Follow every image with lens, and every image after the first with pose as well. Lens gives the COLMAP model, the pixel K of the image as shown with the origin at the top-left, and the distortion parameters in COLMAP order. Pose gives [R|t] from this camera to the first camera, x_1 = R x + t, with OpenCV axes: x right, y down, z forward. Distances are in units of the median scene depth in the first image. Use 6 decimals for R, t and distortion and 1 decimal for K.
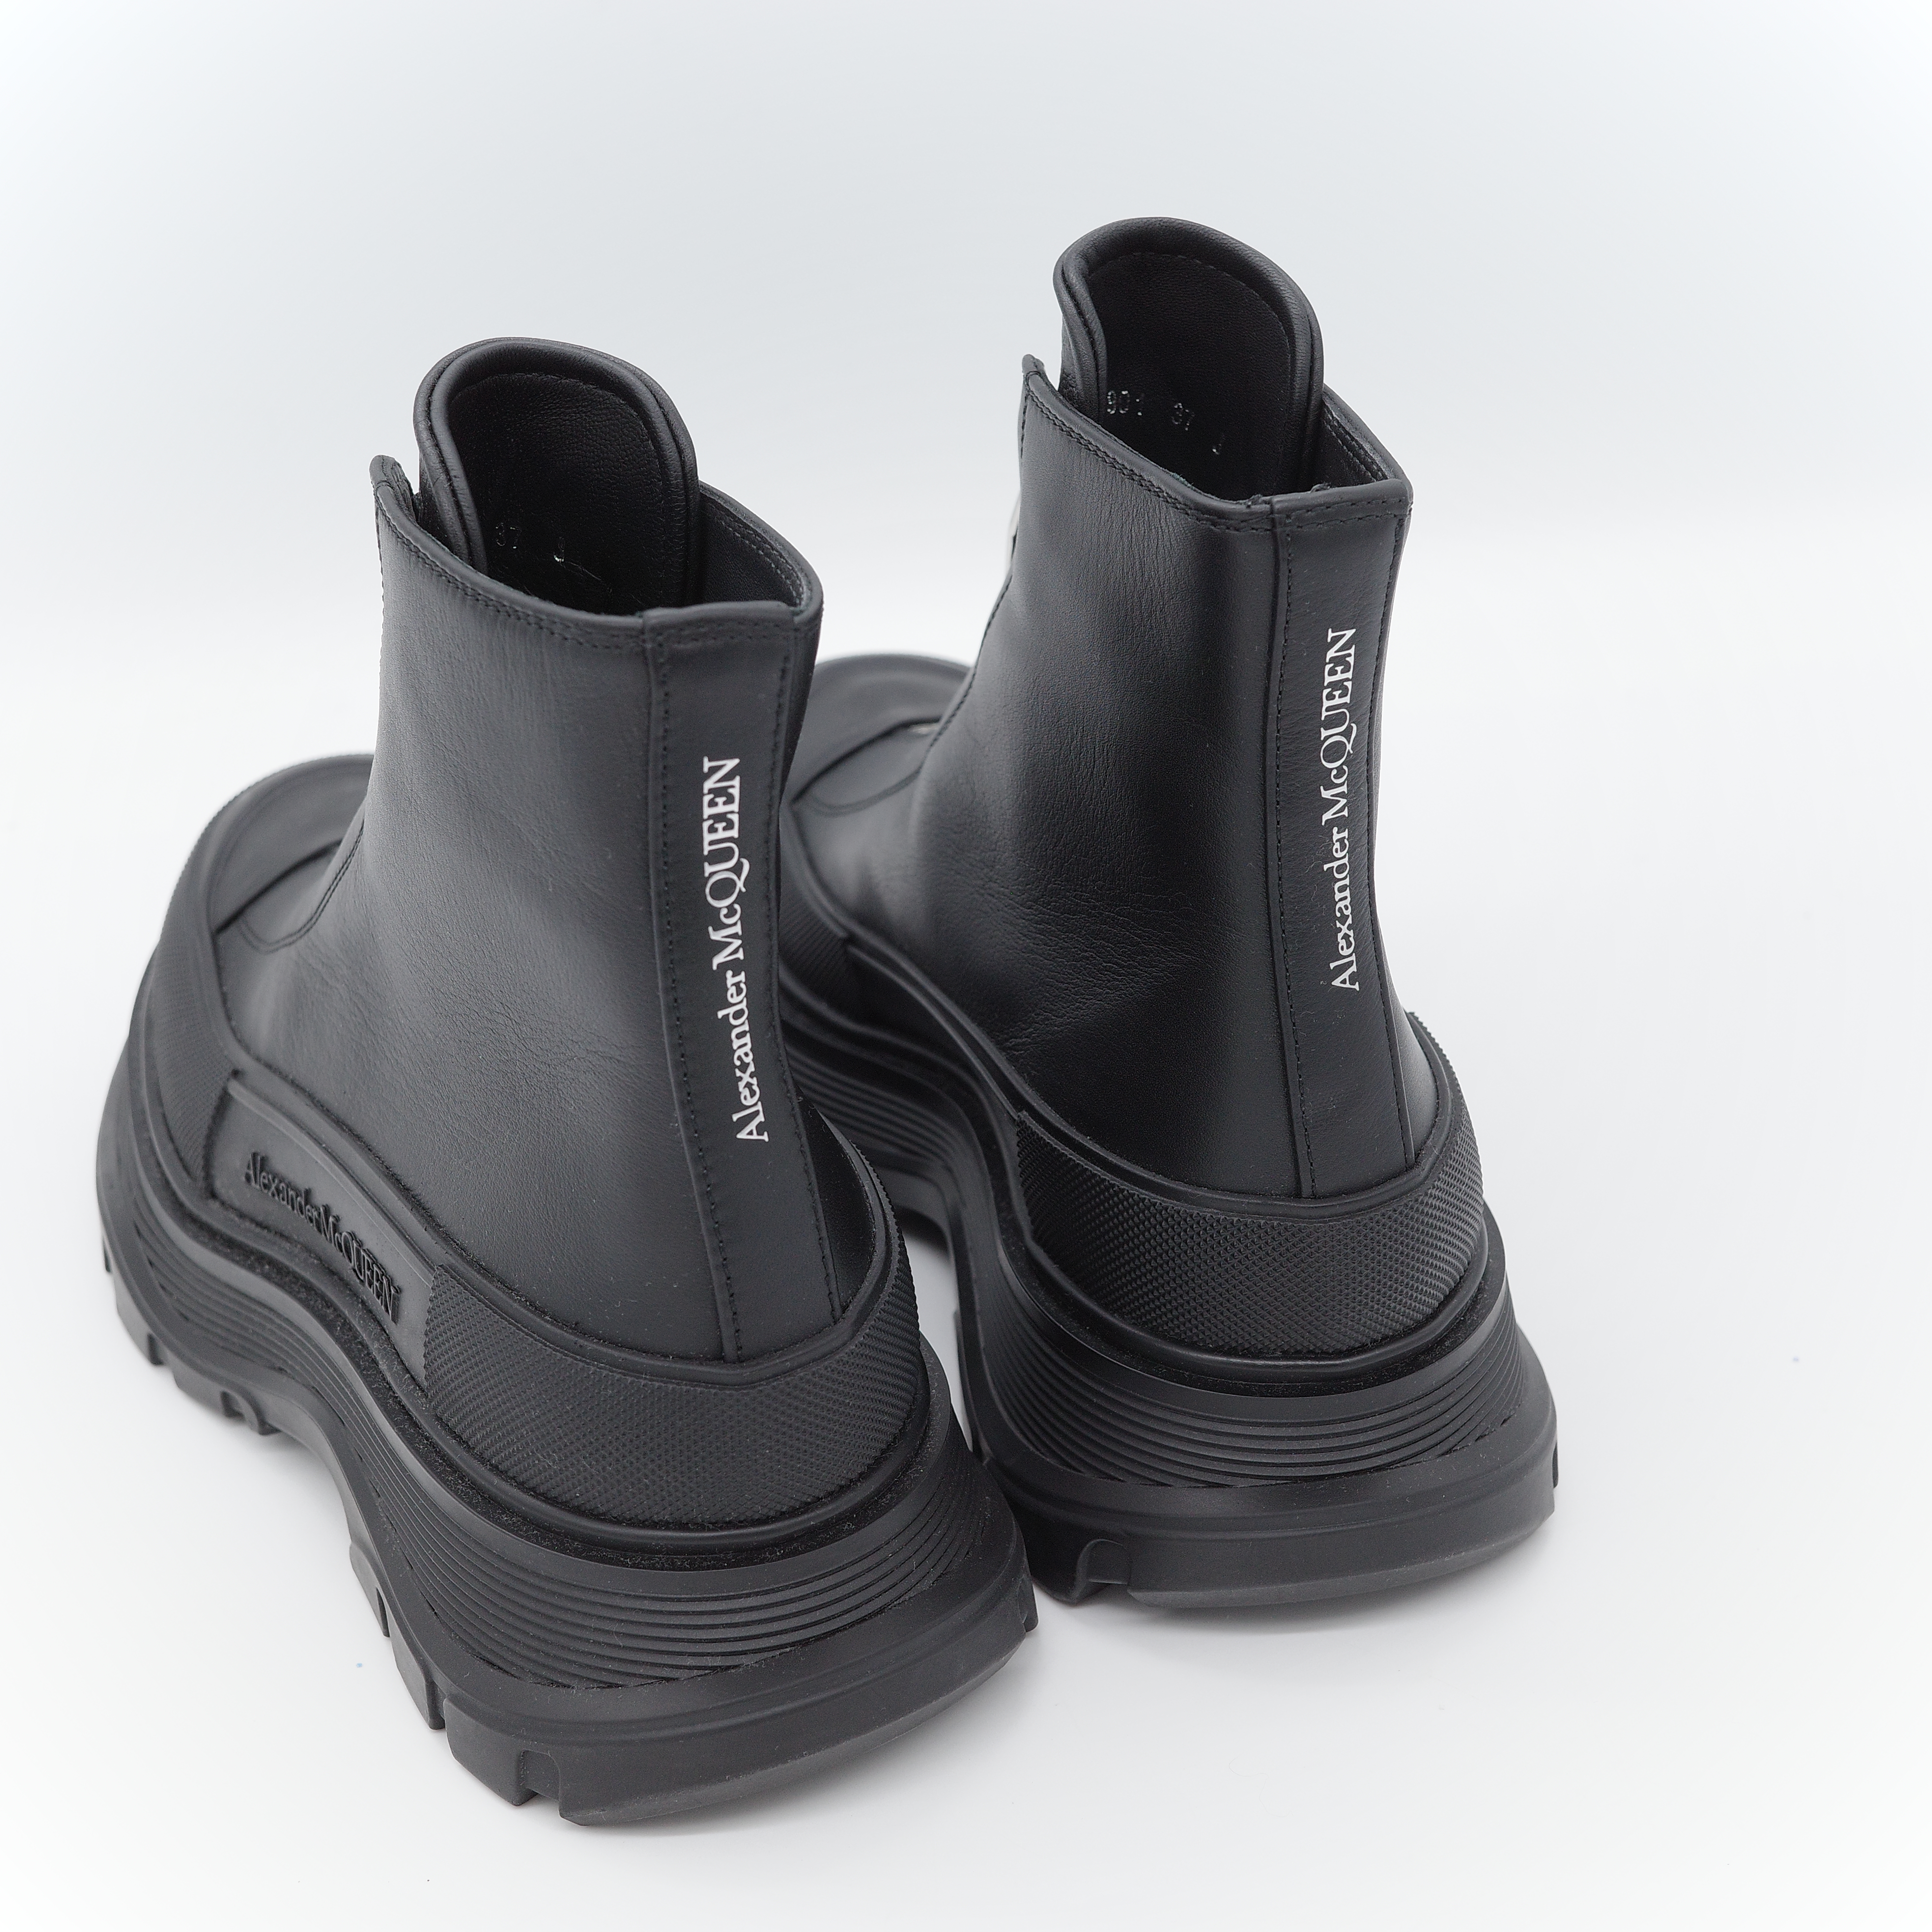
lens RADIAL K [[3598.0, 0, 975.6], [0, 3598.0, 972.1], [0, 0, 1]] dist [0.045708, 0.000000]
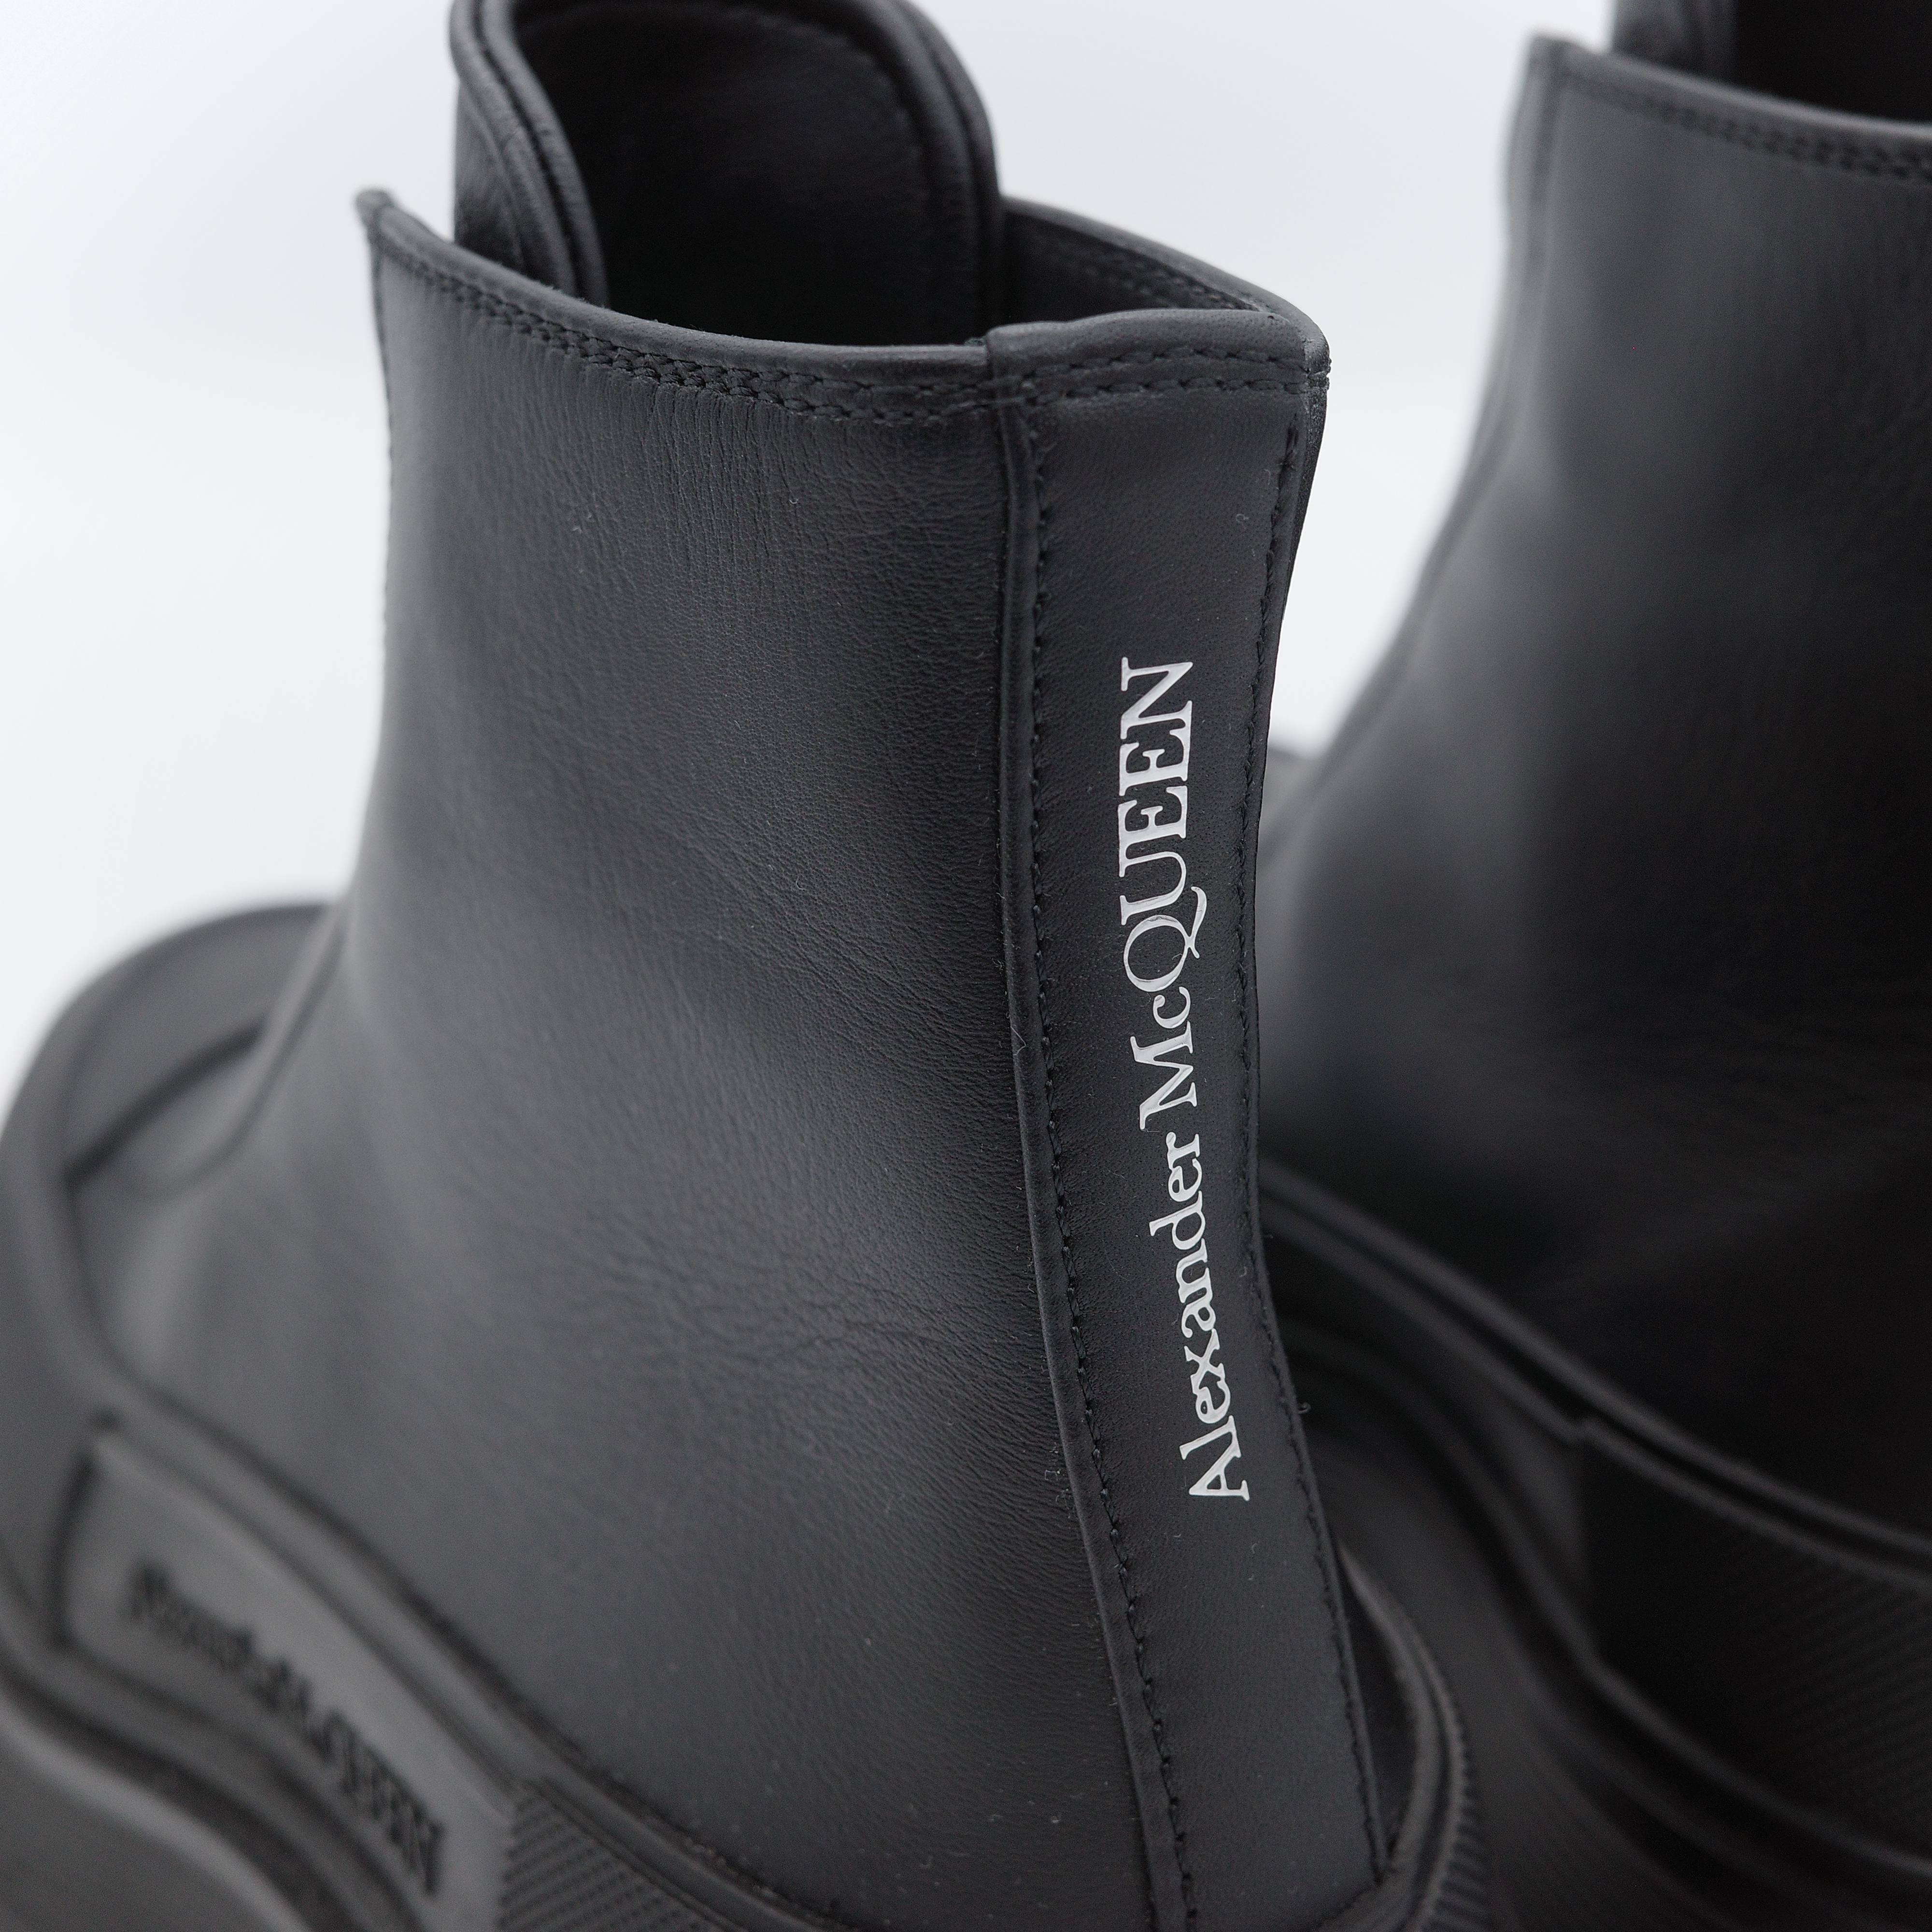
lens RADIAL K [[3598.0, 0, 977.6], [0, 3598.0, 957.3], [0, 0, 1]] dist [0.045708, 0.000000]
pose [[0.998585, -0.039028, 0.036119, -0.101226], [0.042418, 0.994244, -0.098389, 0.020262], [-0.032071, 0.099782, 0.994492, 0.498604]]
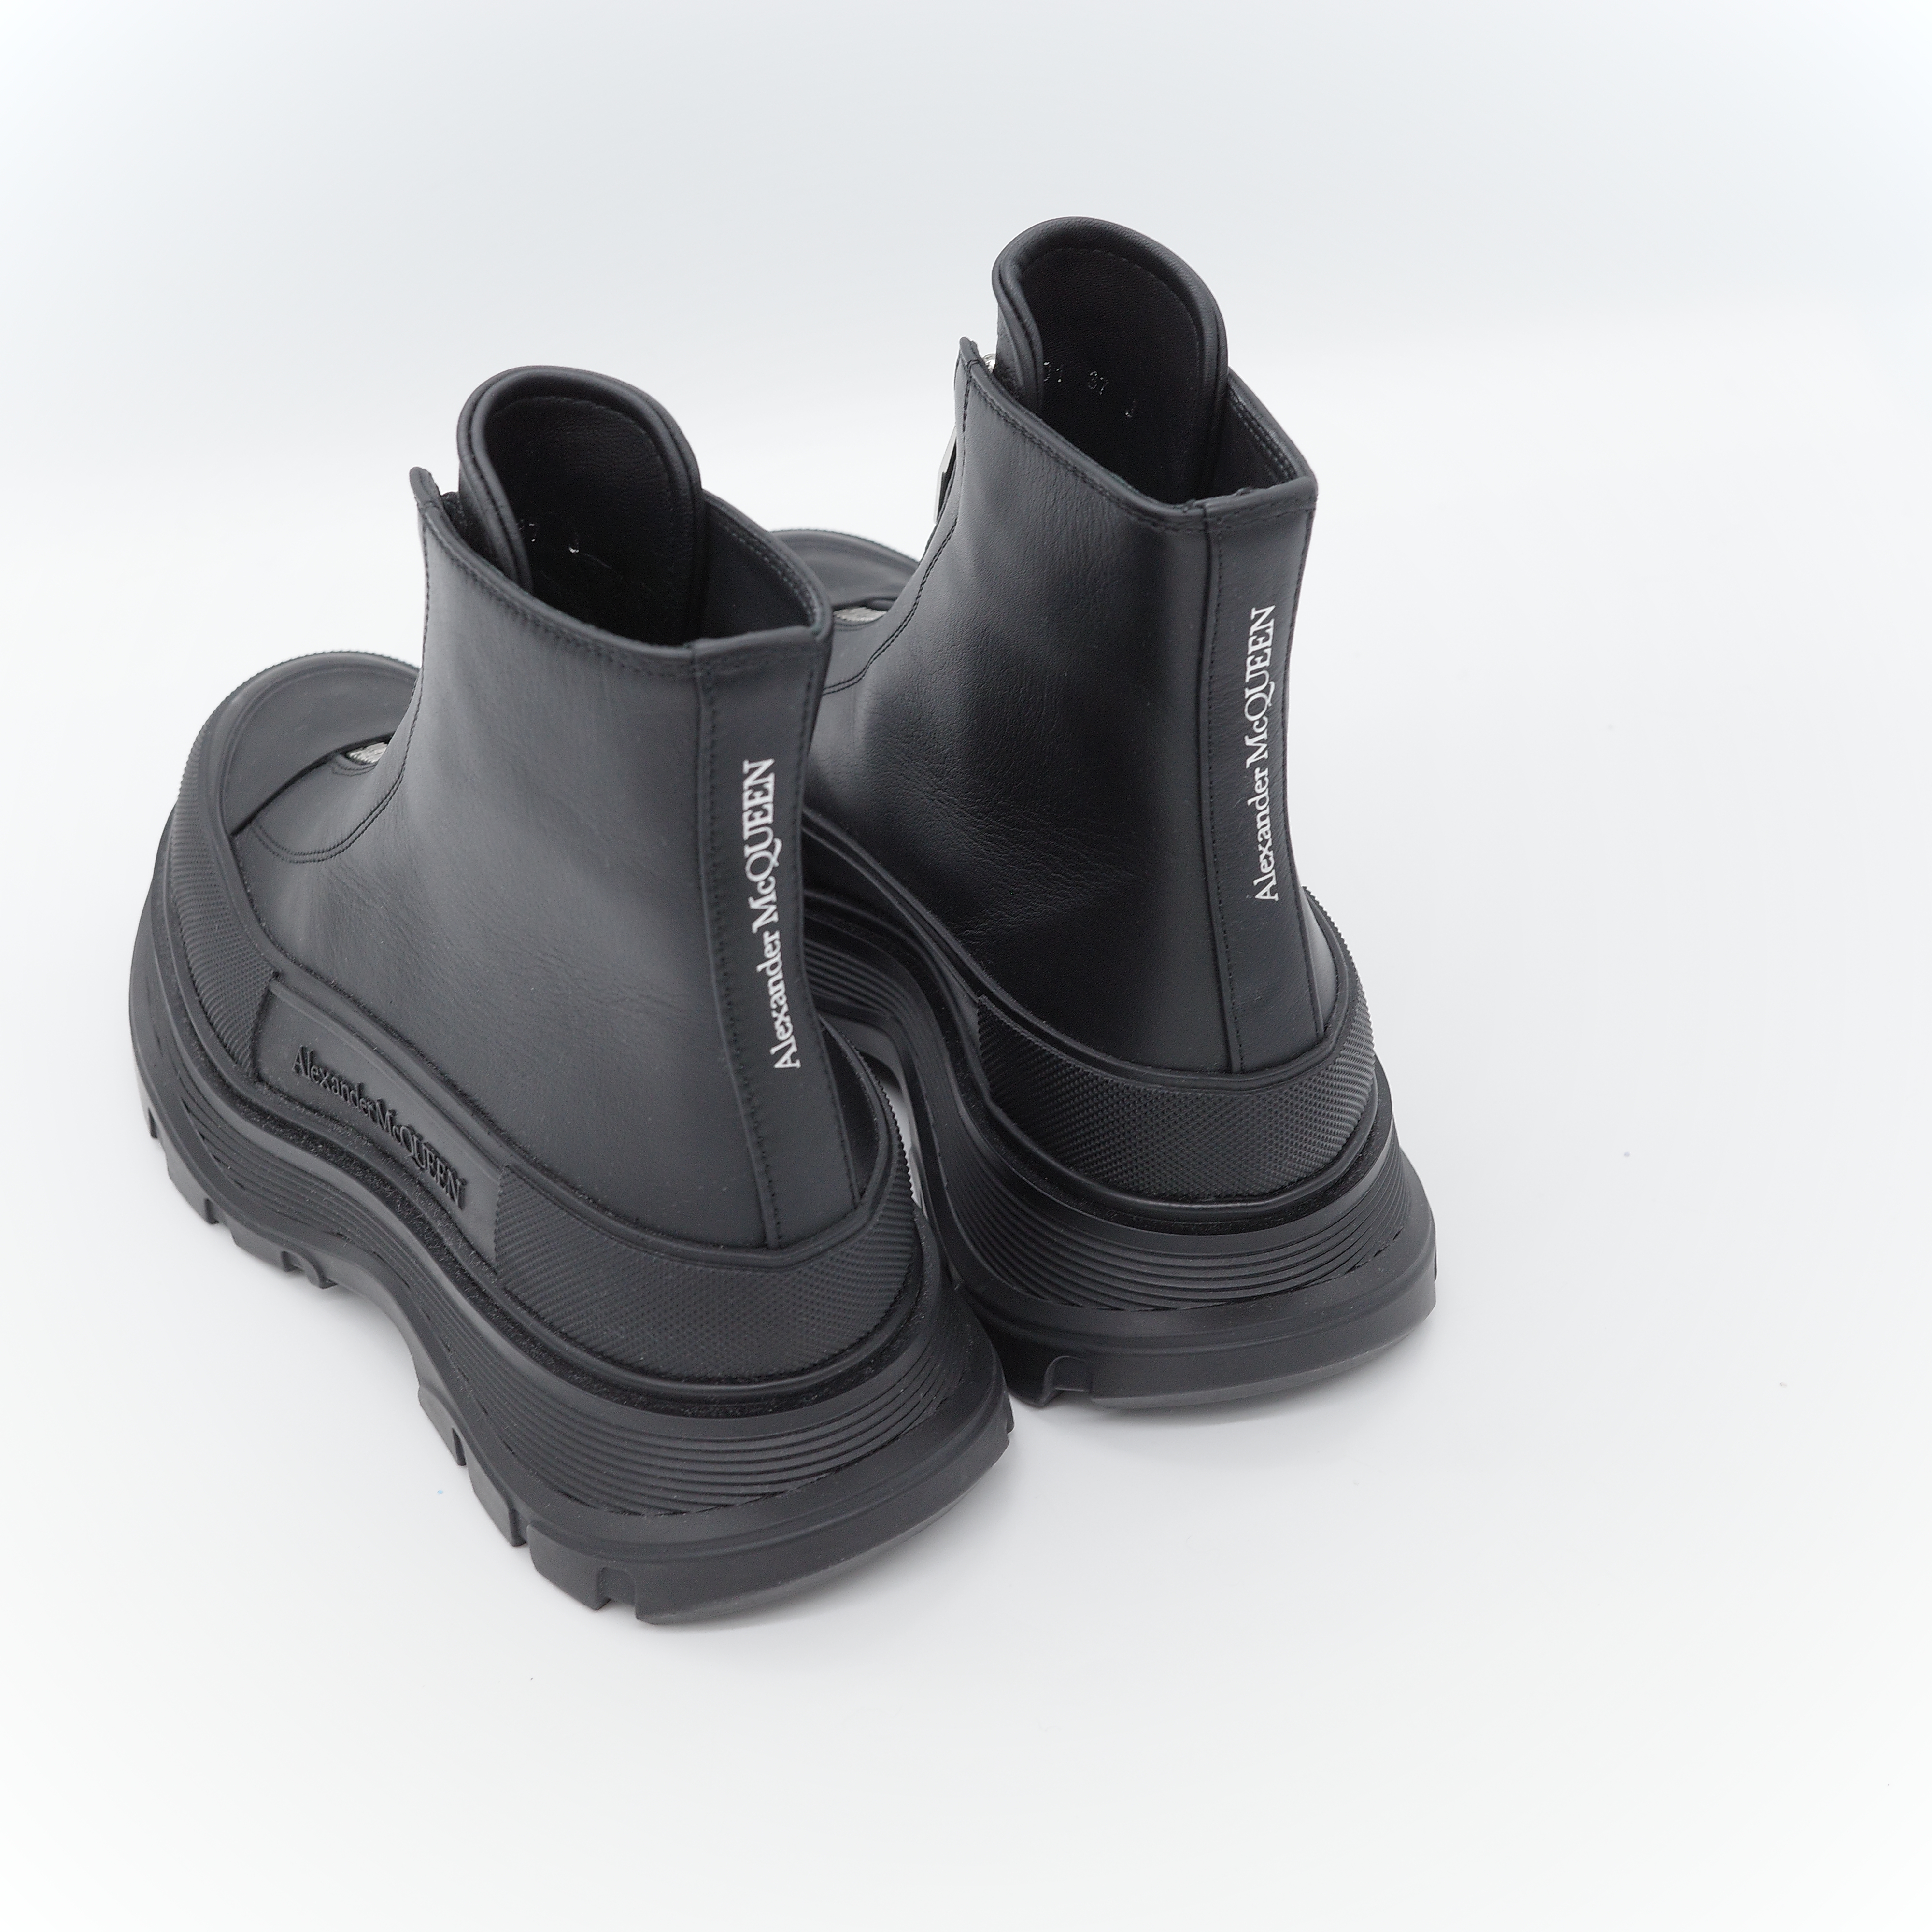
lens RADIAL K [[3598.0, 0, 959.6], [0, 3598.0, 969.5], [0, 0, 1]] dist [0.045708, 0.000000]
pose [[0.996008, -0.045070, 0.077046, -0.089851], [0.035309, 0.991696, 0.123663, -0.122502], [-0.081980, -0.120449, 0.989329, -0.163589]]
